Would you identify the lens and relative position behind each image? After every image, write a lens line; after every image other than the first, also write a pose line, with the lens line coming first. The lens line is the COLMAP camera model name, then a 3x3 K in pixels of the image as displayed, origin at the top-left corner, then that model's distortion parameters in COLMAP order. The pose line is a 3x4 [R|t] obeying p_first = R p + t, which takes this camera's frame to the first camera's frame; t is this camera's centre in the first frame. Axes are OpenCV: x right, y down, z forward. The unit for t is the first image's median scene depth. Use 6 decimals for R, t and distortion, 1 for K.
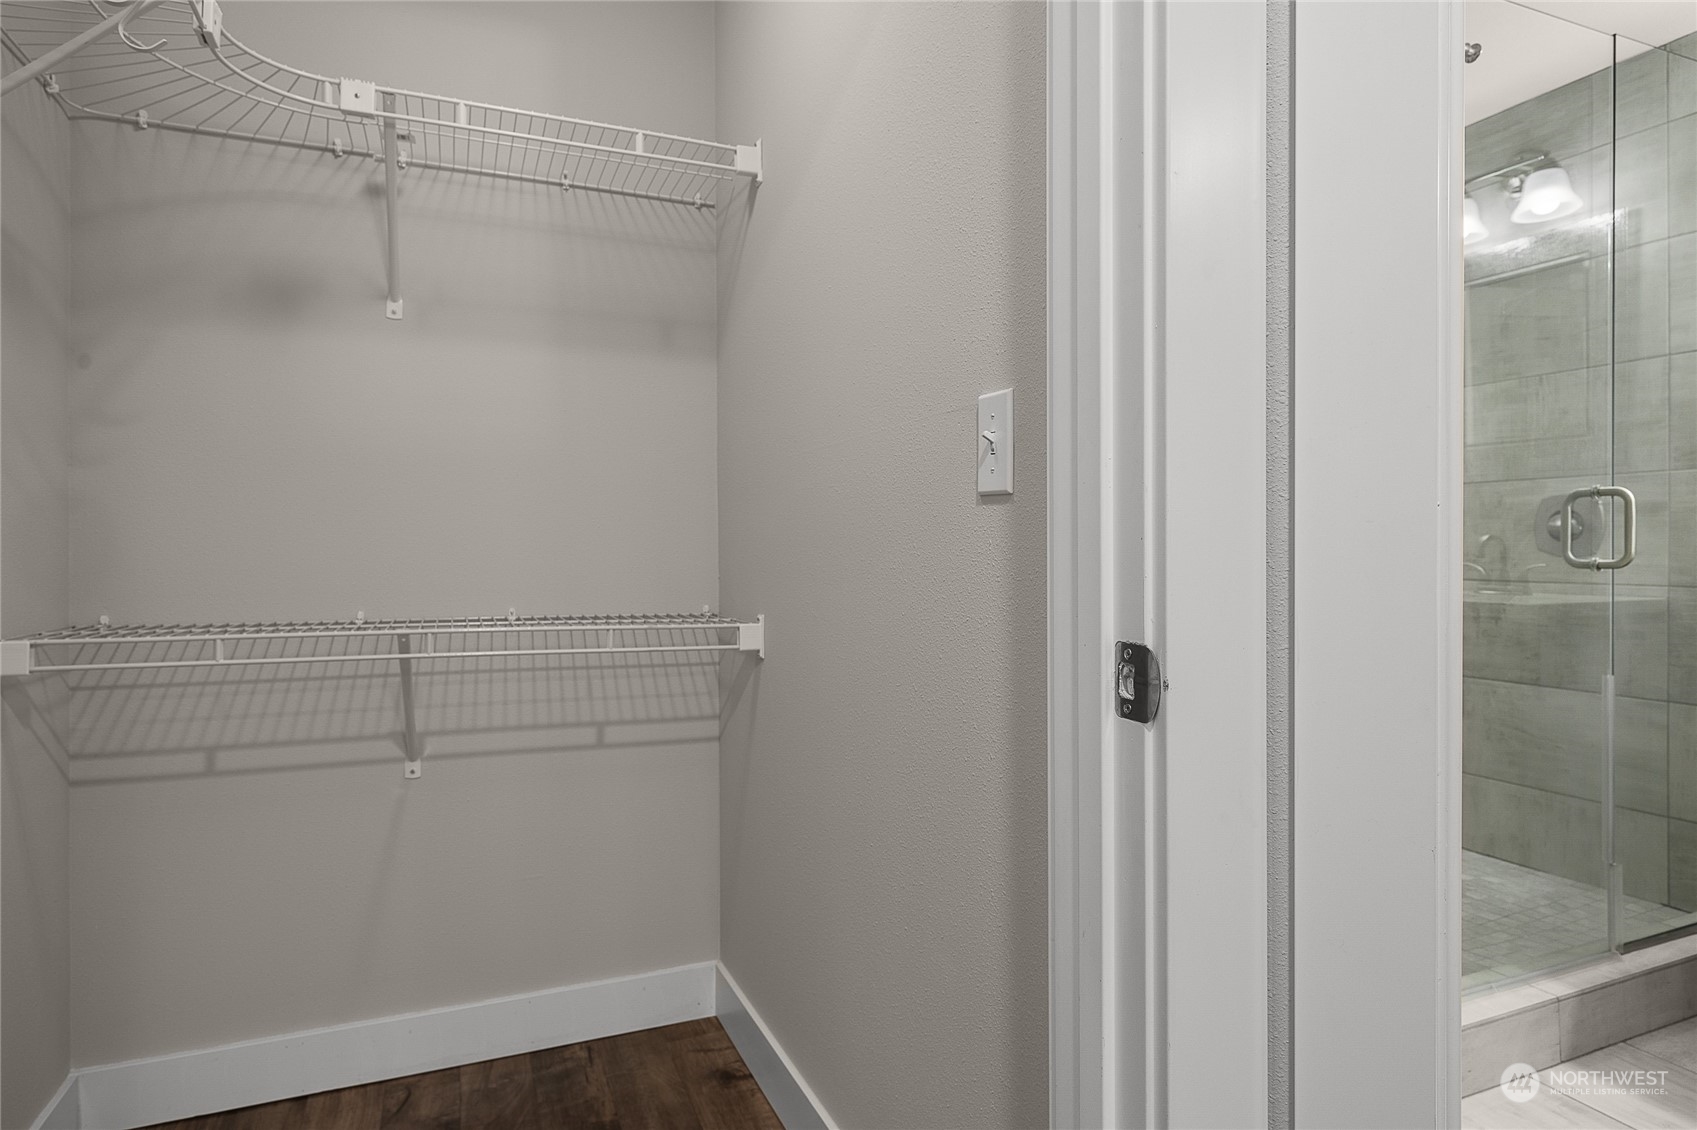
lens RADIAL K [[942.6, 0, 848.5], [0, 942.6, 565.0], [0, 0, 1]] dist [-0.000670, 0.001178]
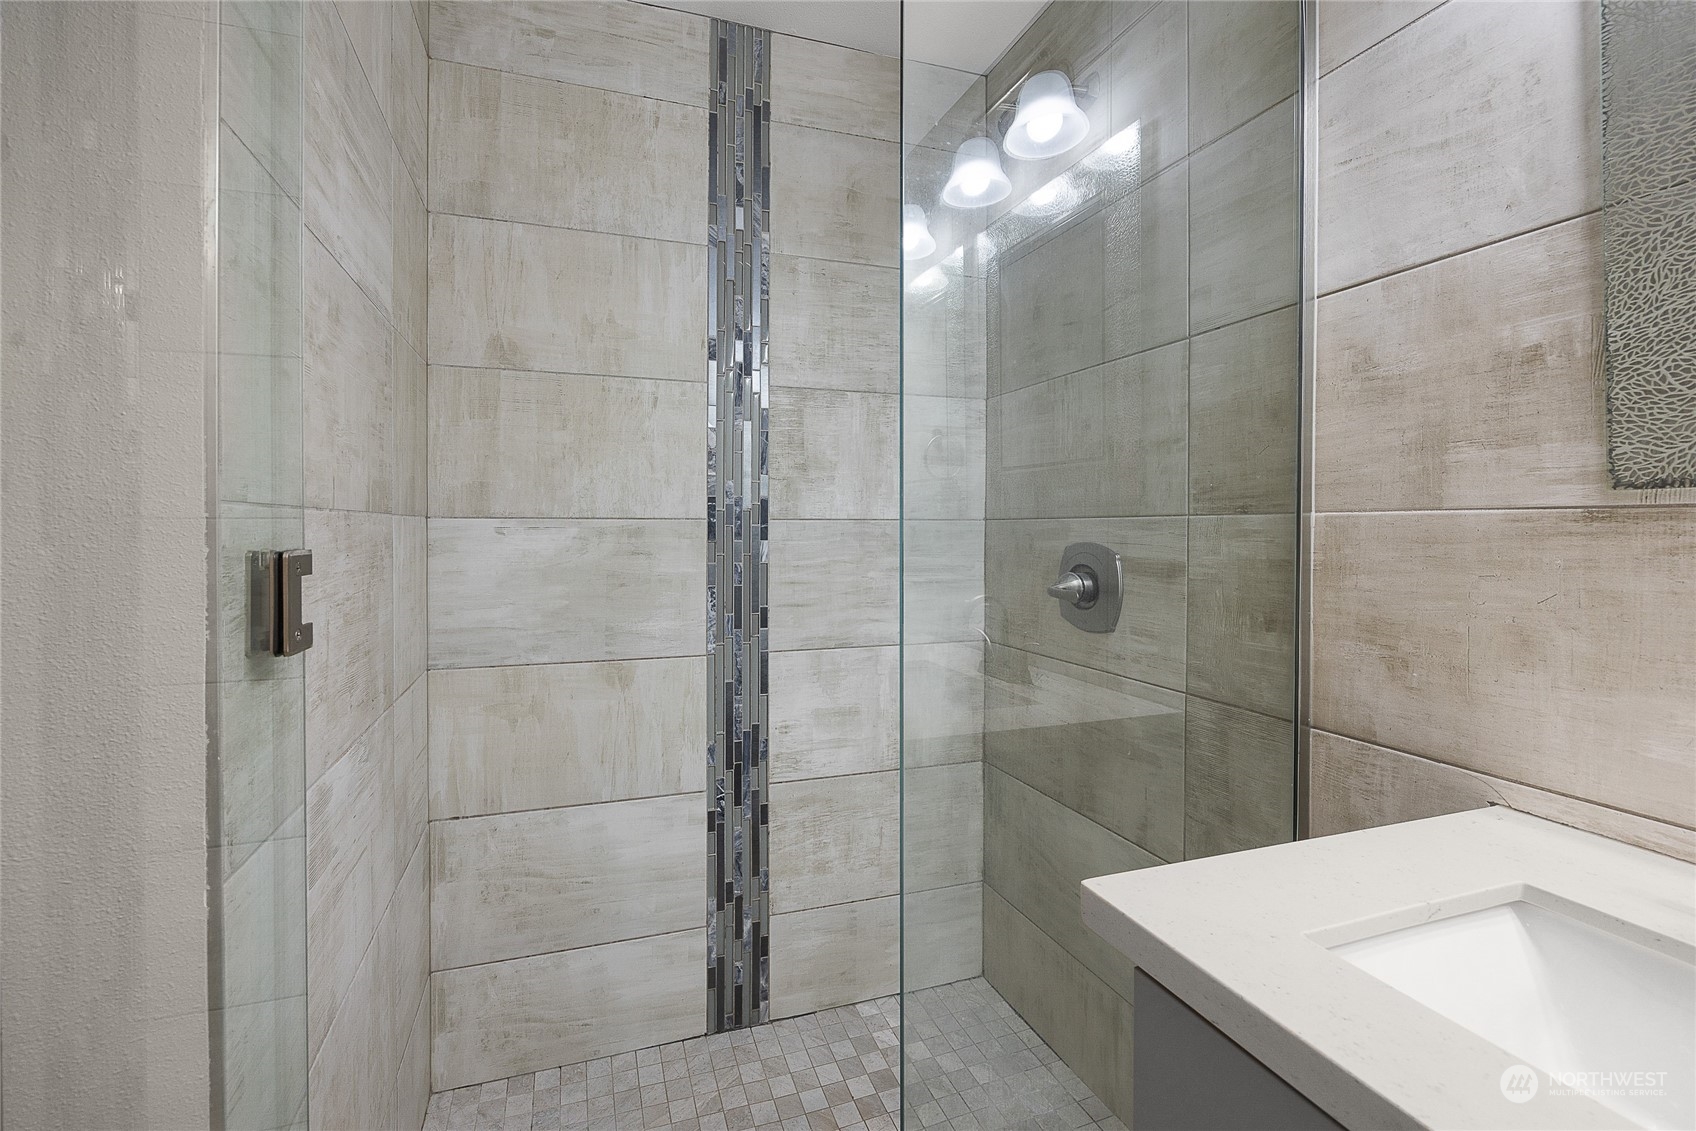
lens RADIAL K [[687.7, 0, 851.8], [0, 687.7, 535.4], [0, 0, 1]] dist [0.012303, -0.005984]
pose [[0.996298, 0.006836, -0.085696, 0.670691], [-0.006743, 0.999976, 0.001369, -0.084269], [0.085703, -0.000786, 0.996320, 0.499502]]
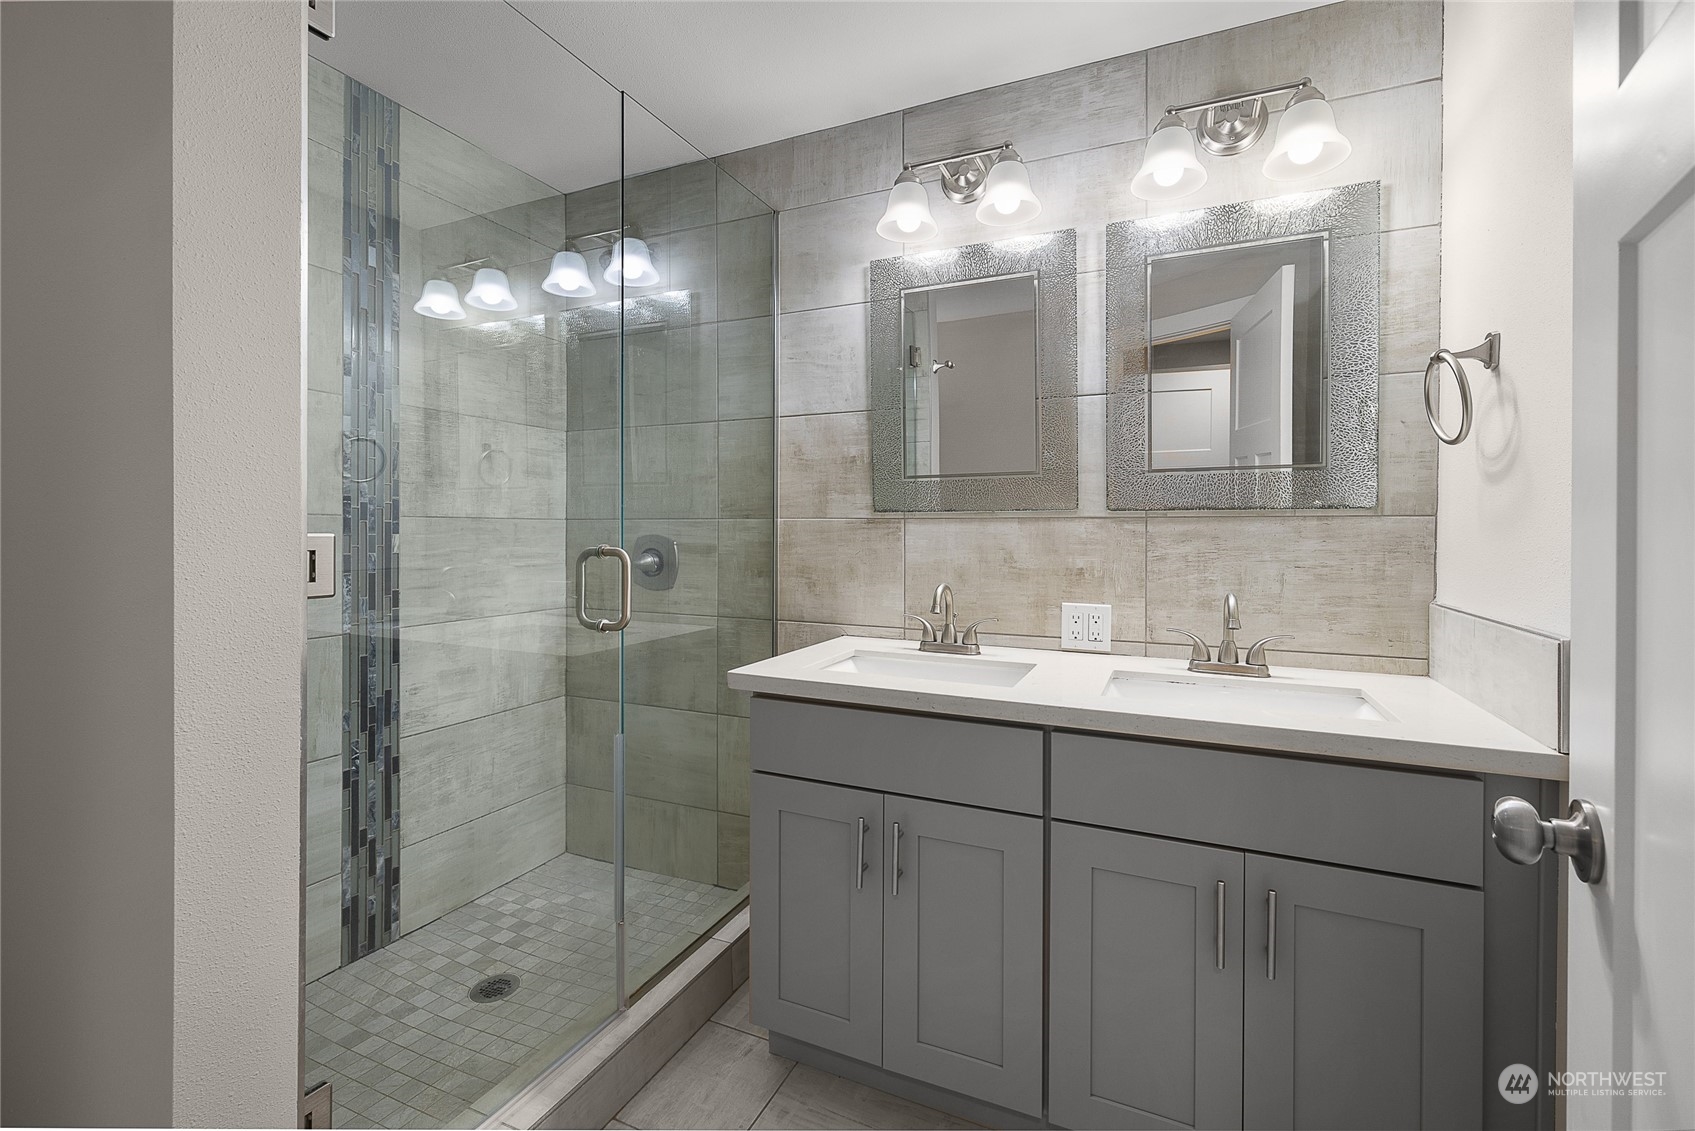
lens RADIAL K [[687.3, 0, 851.3], [0, 687.3, 535.4], [0, 0, 1]] dist [0.012303, -0.005984]
pose [[0.750605, 0.005465, 0.660728, 0.419382], [-0.002793, 0.999983, -0.005098, -0.074514], [-0.660745, 0.001981, 0.750608, 0.237302]]
